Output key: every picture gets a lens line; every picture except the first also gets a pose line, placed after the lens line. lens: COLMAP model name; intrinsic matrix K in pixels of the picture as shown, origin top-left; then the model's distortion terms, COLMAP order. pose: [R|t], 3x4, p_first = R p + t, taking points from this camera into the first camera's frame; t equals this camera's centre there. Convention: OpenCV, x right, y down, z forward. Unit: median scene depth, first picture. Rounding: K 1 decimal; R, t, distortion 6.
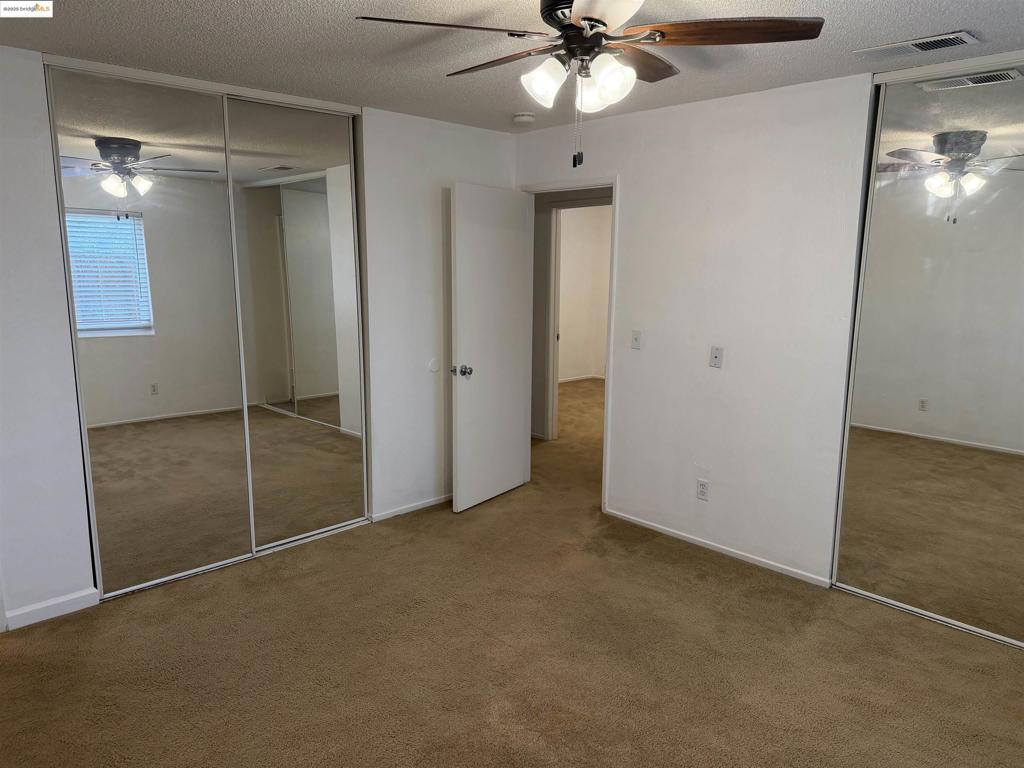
lens RADIAL K [[725.2, 0, 513.4], [0, 725.2, 384.9], [0, 0, 1]] dist [0.026169, -0.007870]
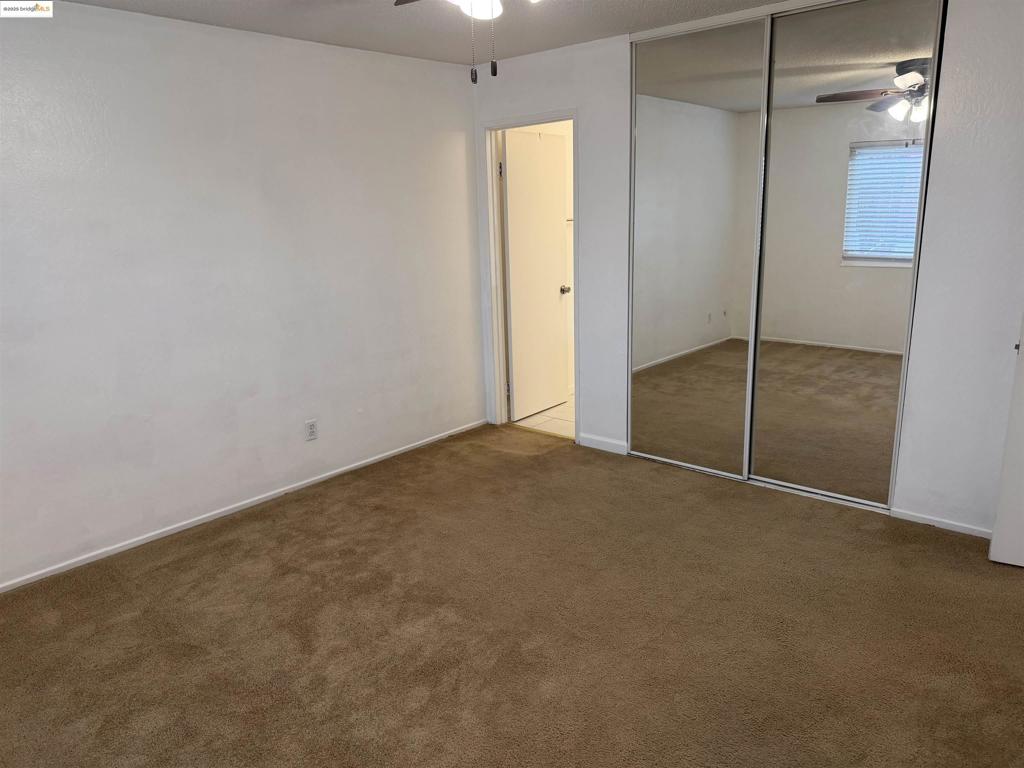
lens RADIAL K [[705.4, 0, 511.4], [0, 705.4, 384.1], [0, 0, 1]] dist [0.006186, 0.002130]
pose [[0.091717, 0.248470, -0.964288, 0.532530], [-0.131104, 0.962953, 0.235656, -0.092290], [0.987117, 0.104808, 0.120894, 0.487873]]
